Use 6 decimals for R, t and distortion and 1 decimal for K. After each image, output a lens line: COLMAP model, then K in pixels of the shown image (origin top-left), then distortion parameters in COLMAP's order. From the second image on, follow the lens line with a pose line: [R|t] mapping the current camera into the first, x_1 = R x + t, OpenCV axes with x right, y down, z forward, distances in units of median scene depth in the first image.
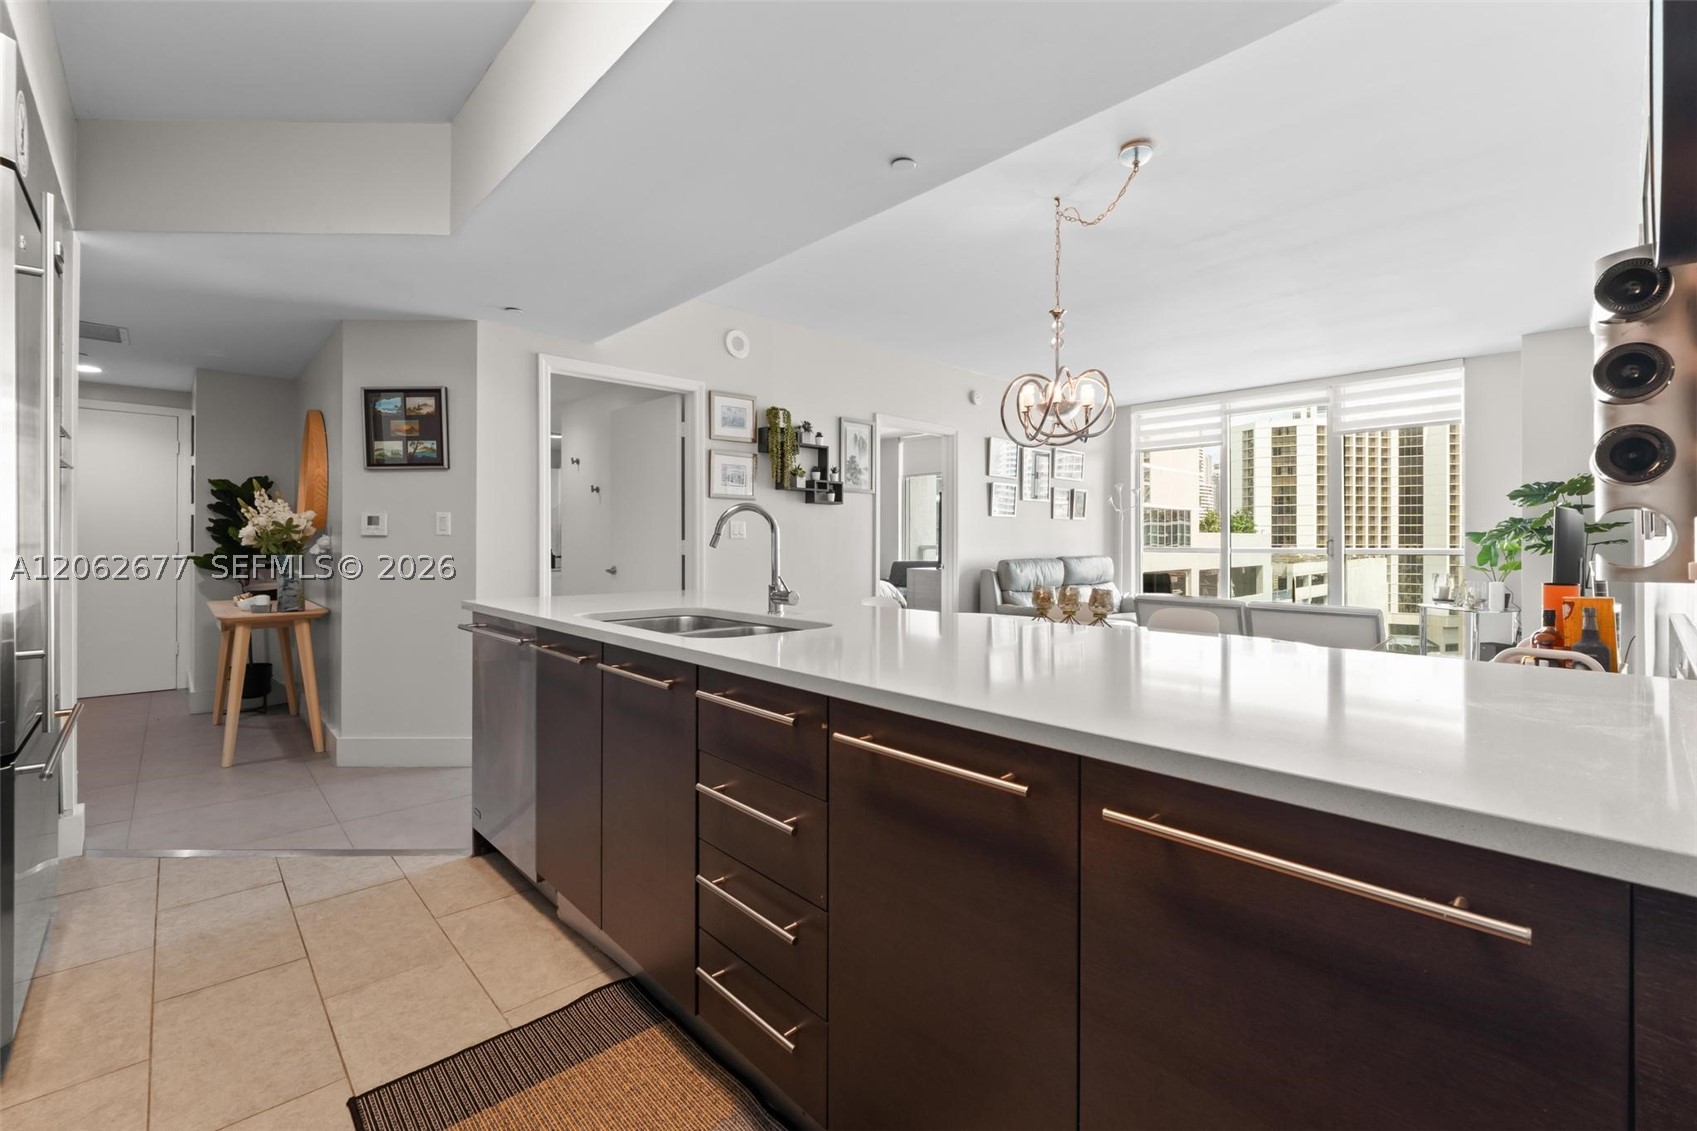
lens RADIAL K [[723.7, 0, 859.5], [0, 723.7, 542.9], [0, 0, 1]] dist [-0.006522, 0.000559]
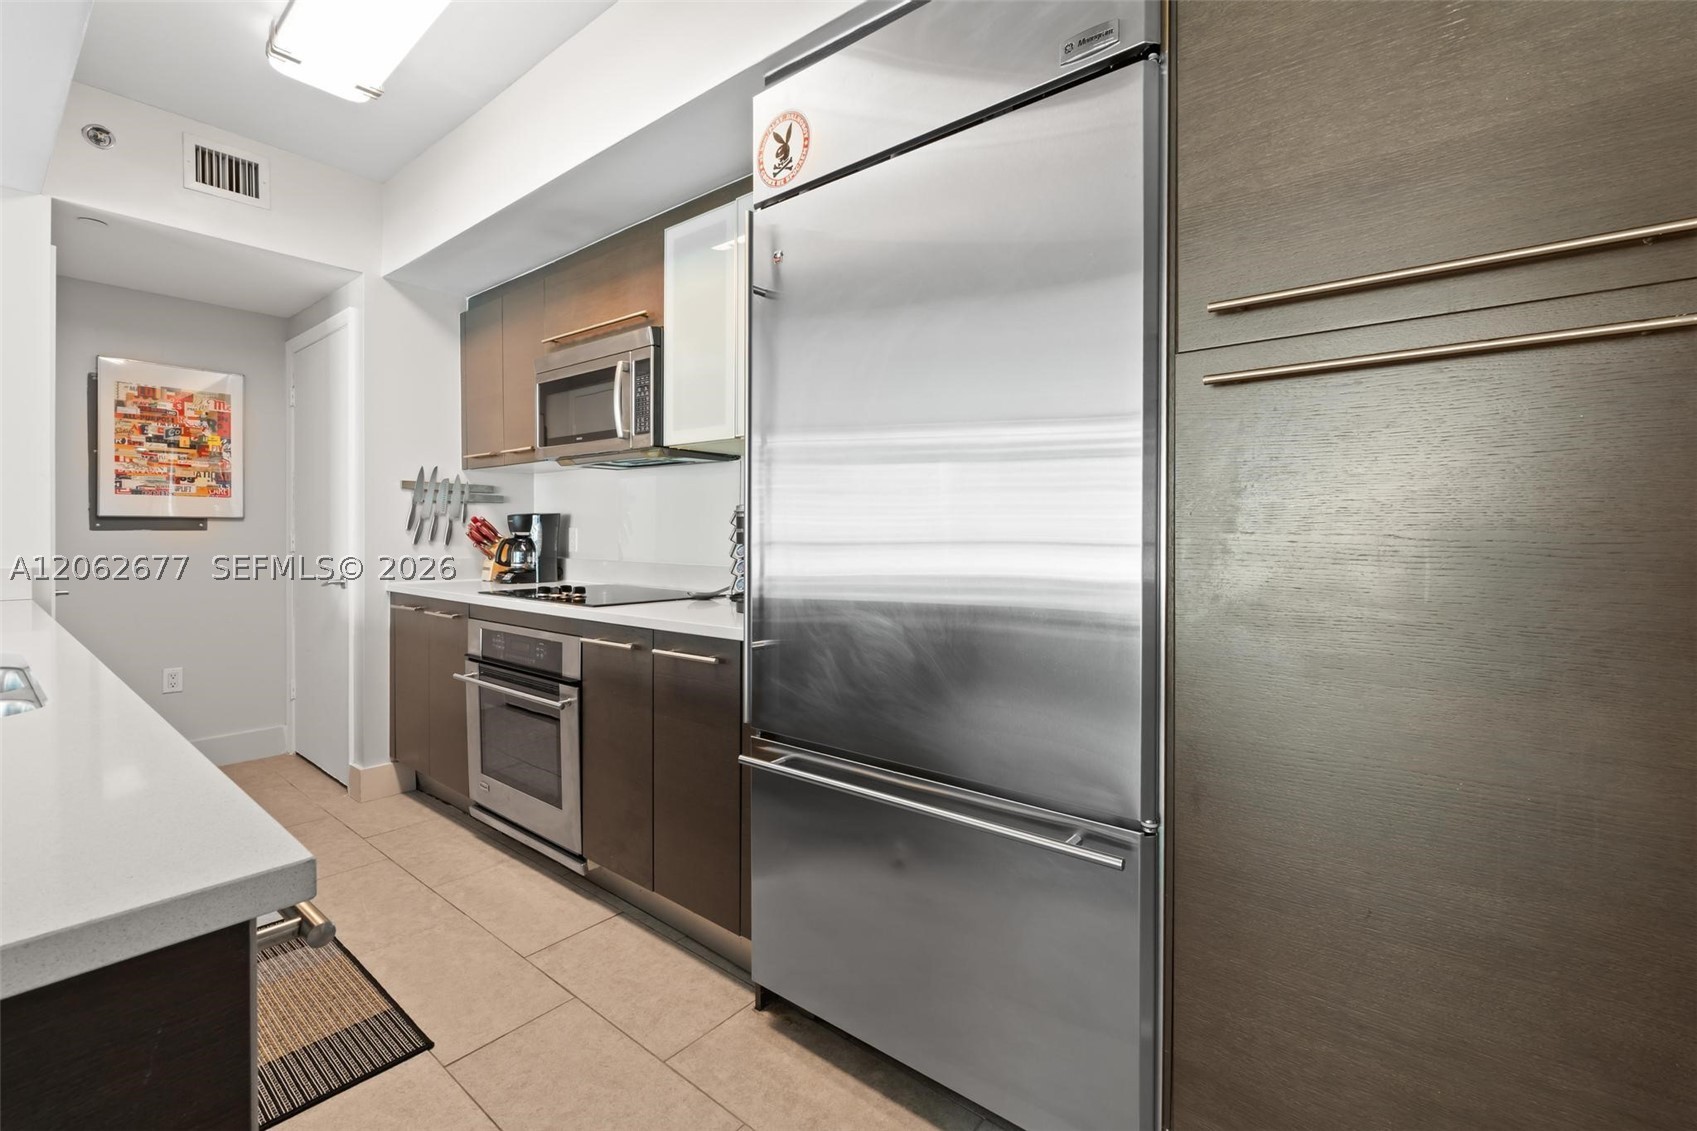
lens RADIAL K [[723.7, 0, 860.2], [0, 723.7, 541.4], [0, 0, 1]] dist [-0.006522, 0.000559]
pose [[-0.990455, -0.005215, -0.137736, -0.349865], [-0.006580, 0.999934, 0.009459, -0.004473], [0.137678, 0.010275, -0.990424, 0.632792]]
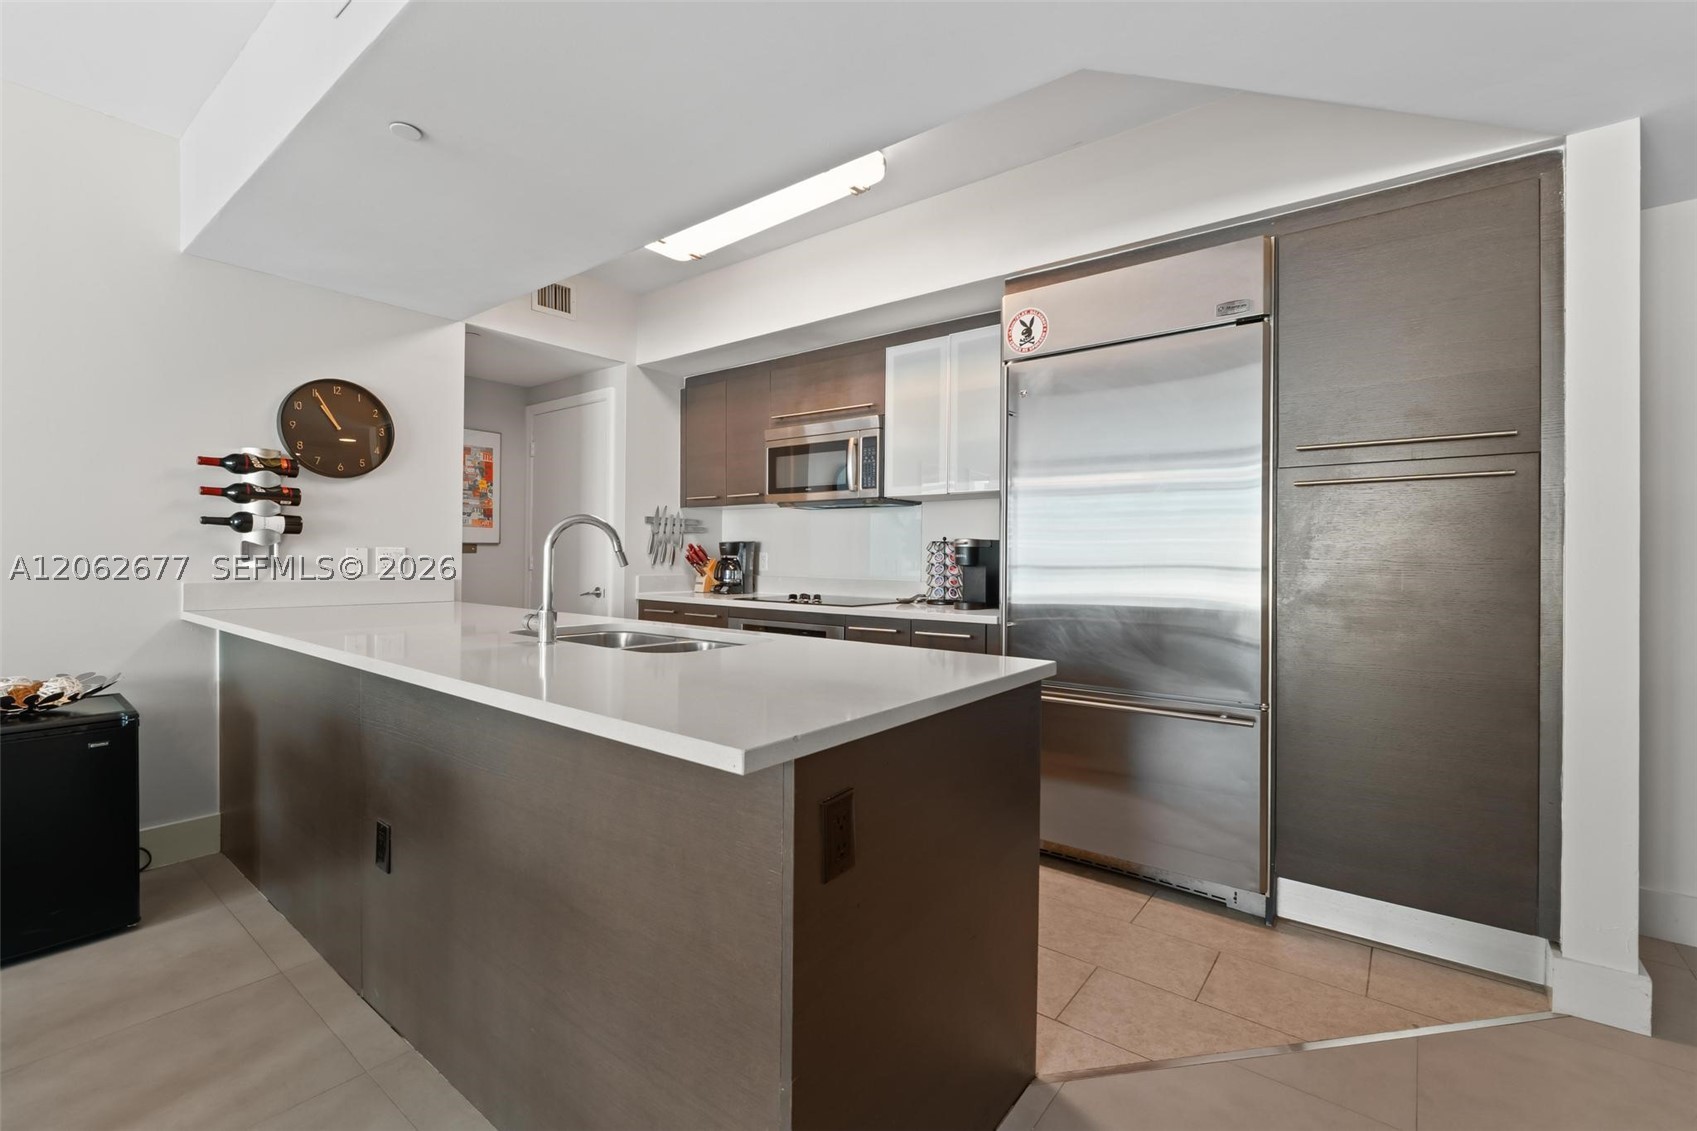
lens RADIAL K [[723.7, 0, 857.2], [0, 723.7, 557.0], [0, 0, 1]] dist [-0.006522, 0.000559]
pose [[-0.987903, -0.010751, -0.154699, -0.150366], [-0.010682, 0.999942, -0.001278, -0.003402], [0.154703, 0.000390, -0.987961, 0.826038]]
